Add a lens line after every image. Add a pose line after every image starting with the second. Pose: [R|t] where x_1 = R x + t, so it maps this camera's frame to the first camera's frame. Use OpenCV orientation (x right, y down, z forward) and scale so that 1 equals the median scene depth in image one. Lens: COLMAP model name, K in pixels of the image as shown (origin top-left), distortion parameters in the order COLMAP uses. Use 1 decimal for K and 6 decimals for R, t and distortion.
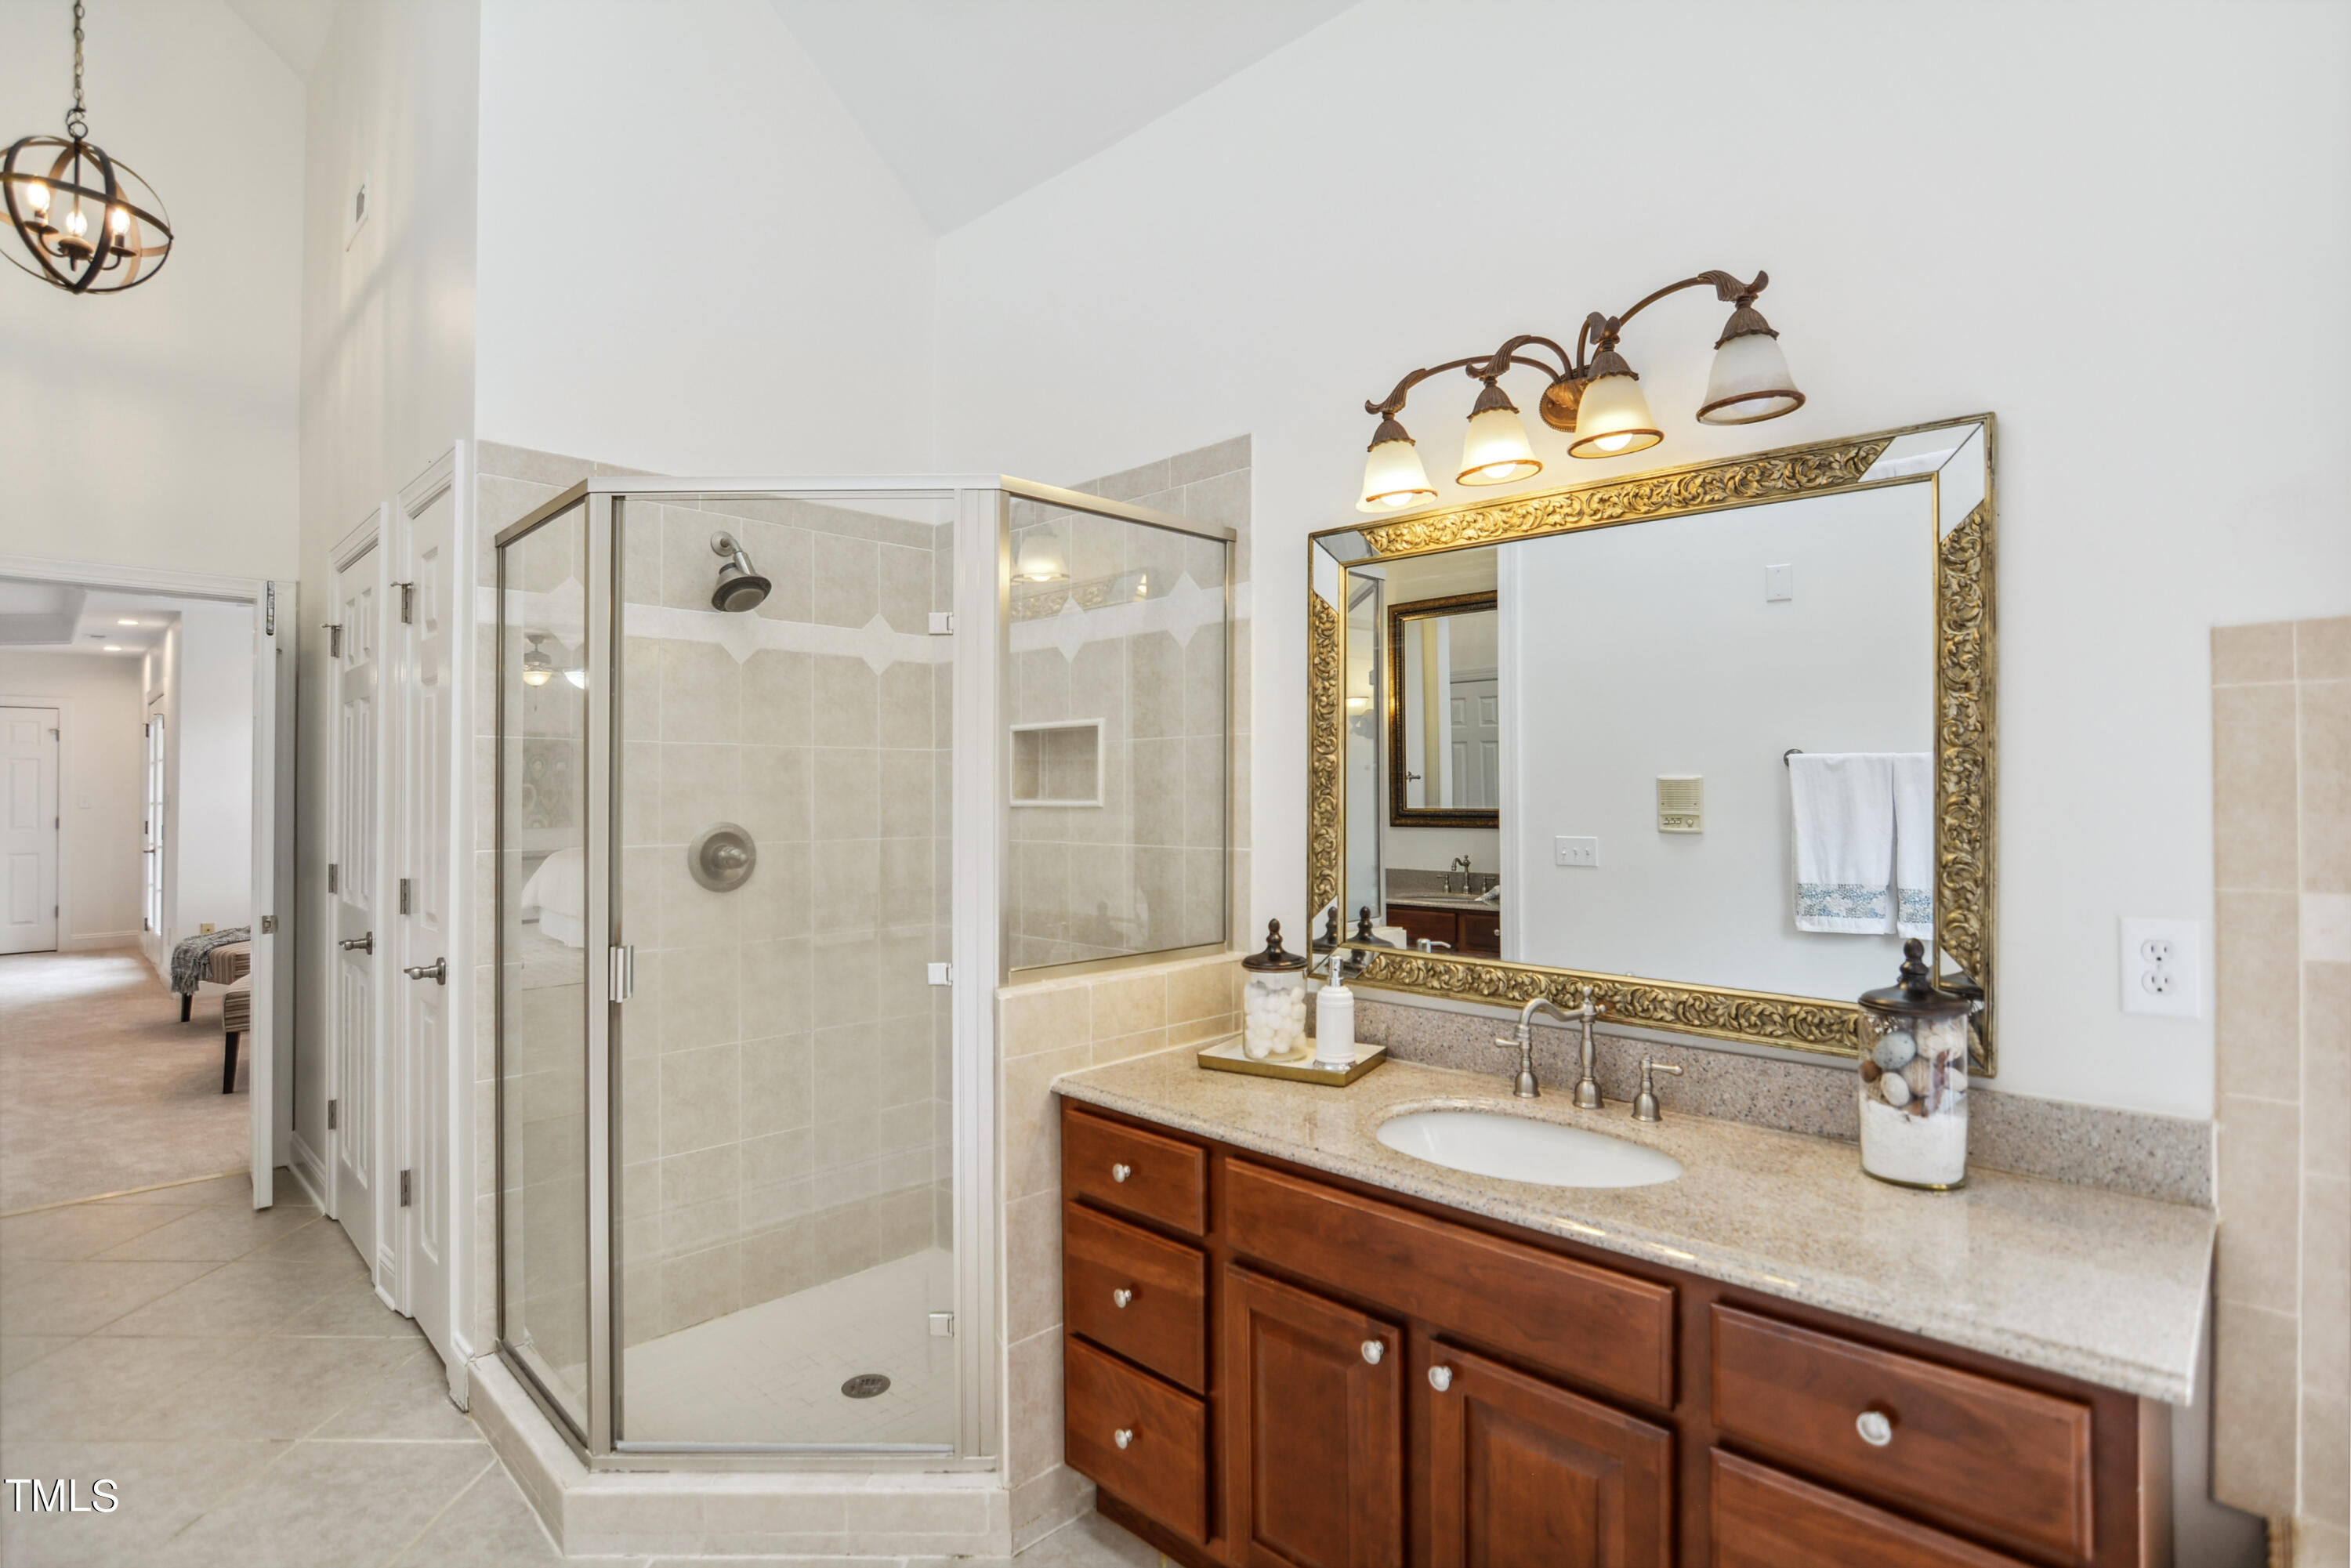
lens RADIAL K [[1155.8, 0, 1162.0], [0, 1155.8, 775.5], [0, 0, 1]] dist [-0.038799, 0.014477]
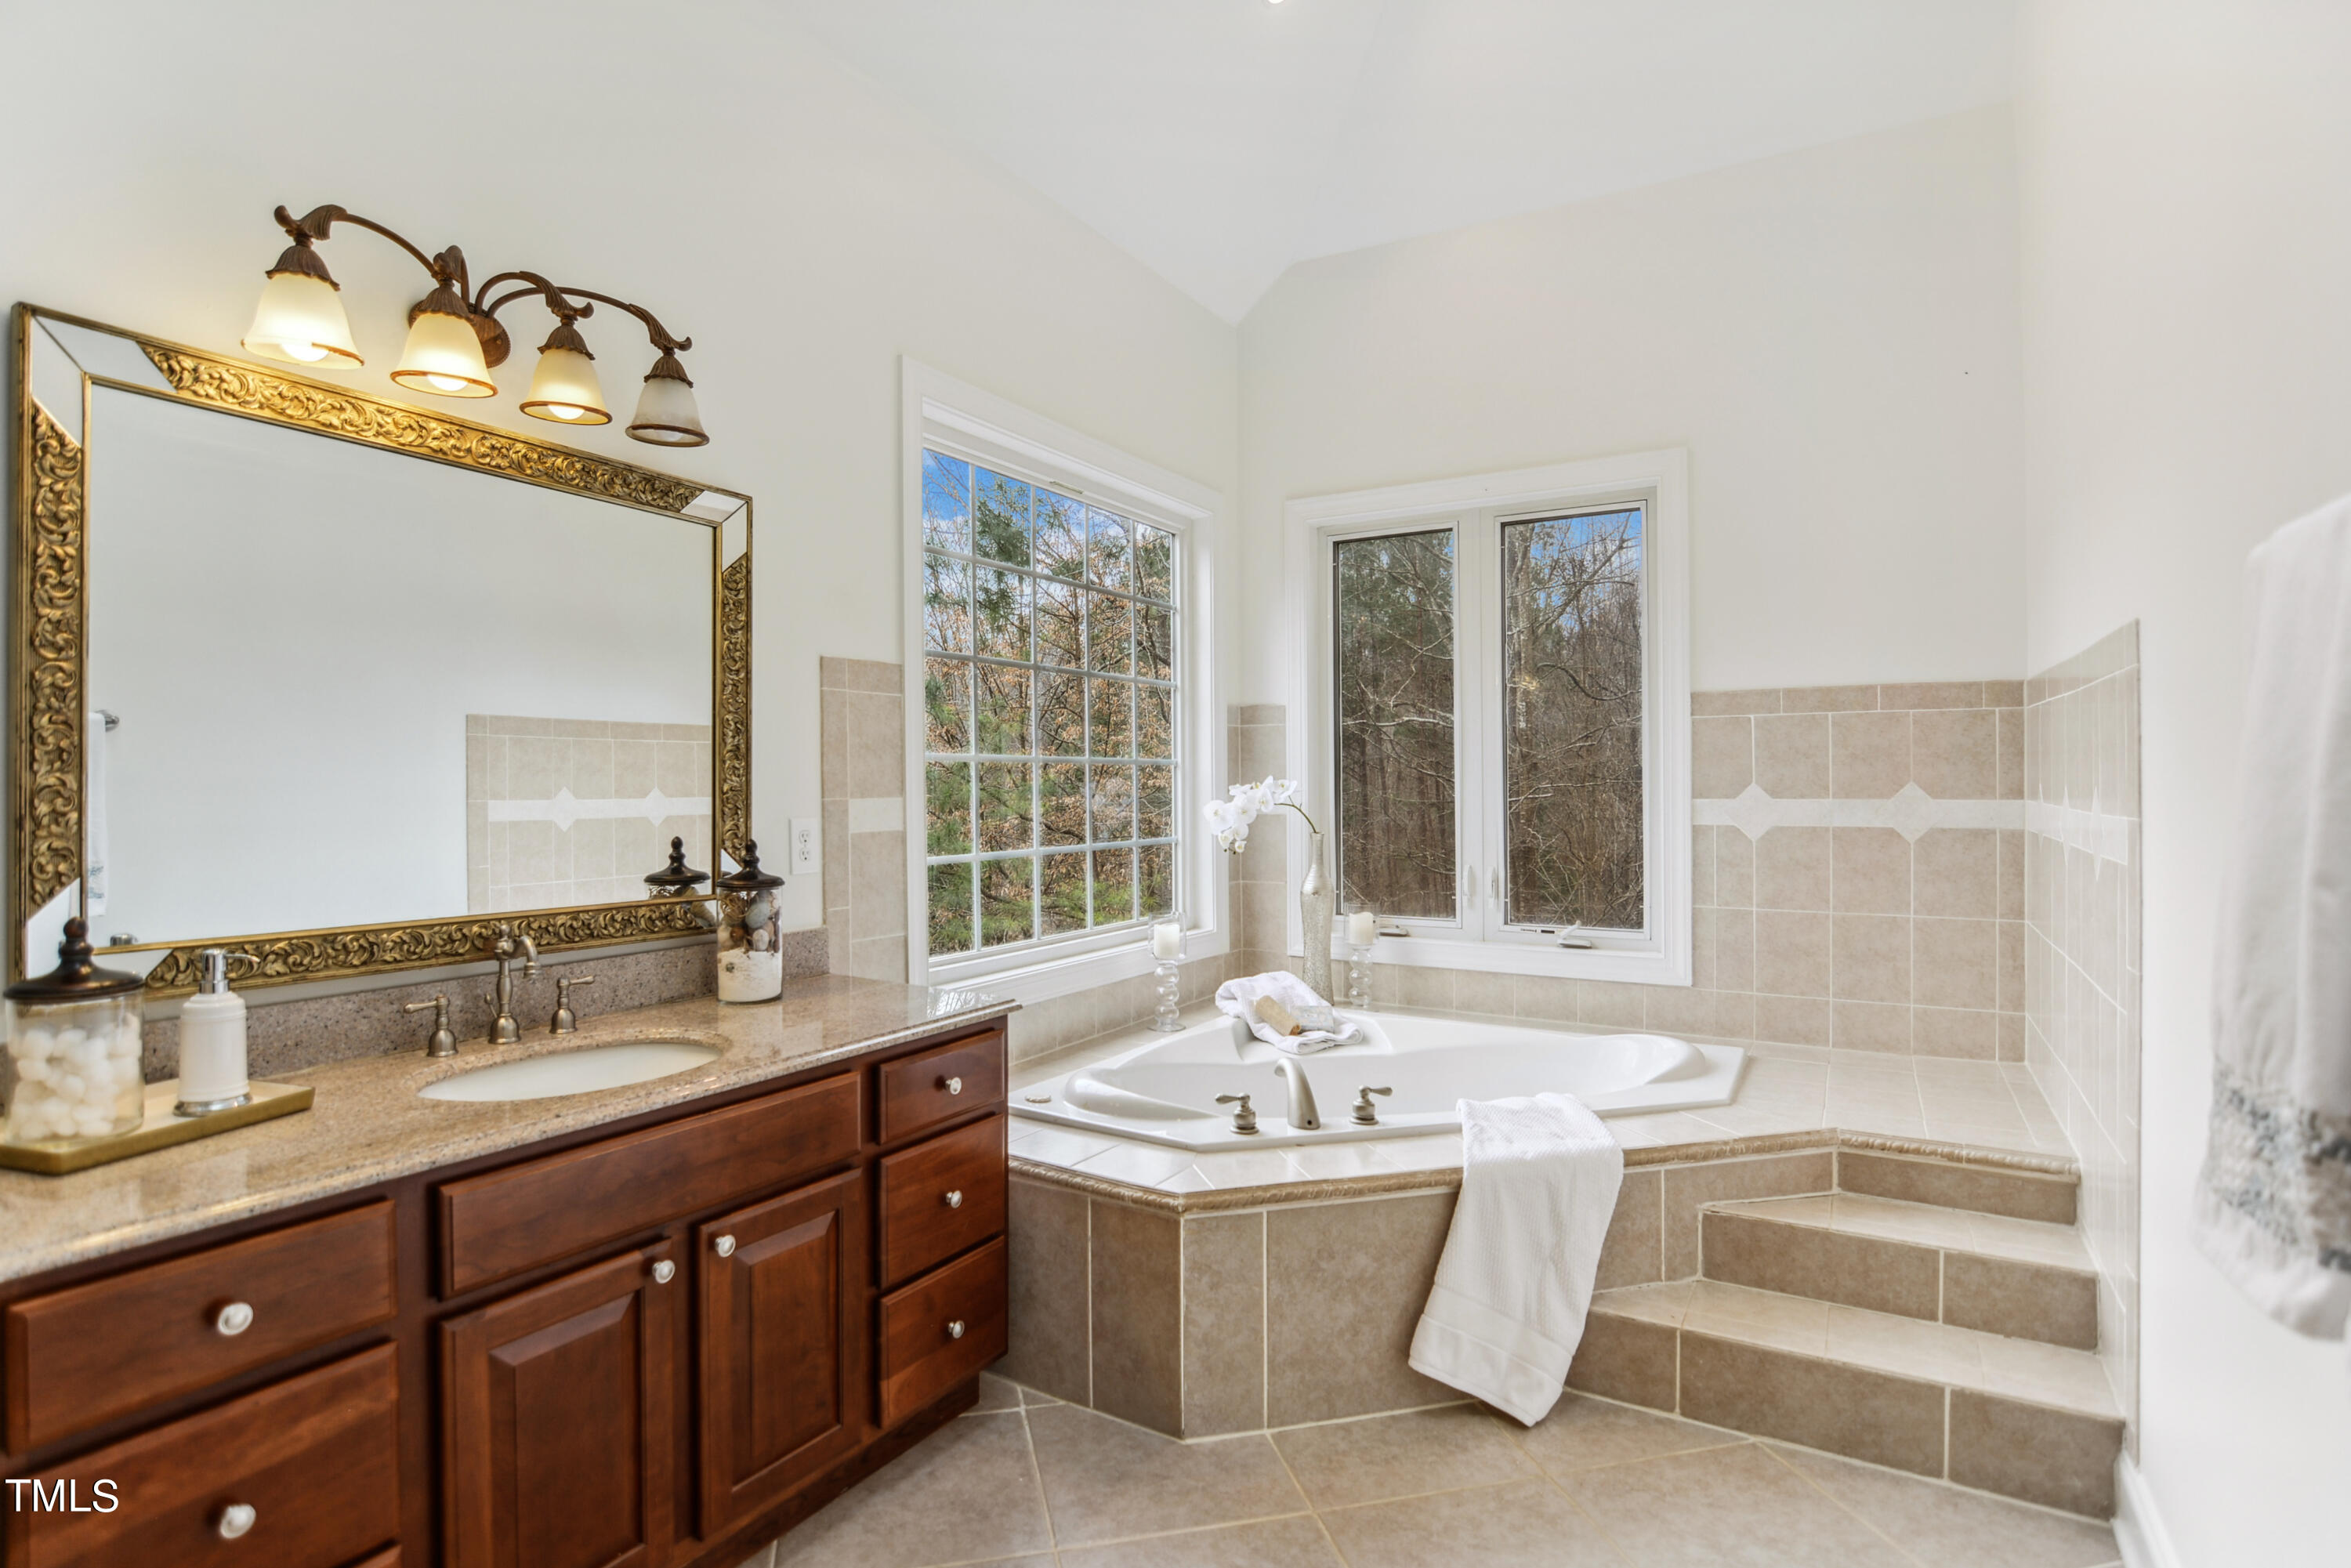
lens RADIAL K [[1155.8, 0, 1162.0], [0, 1155.8, 775.5], [0, 0, 1]] dist [-0.038799, 0.014477]
pose [[-0.235118, 0.010228, 0.971913, -0.611924], [-0.008128, 0.999889, -0.012488, 0.048920], [-0.971933, -0.010836, -0.235009, 0.548139]]
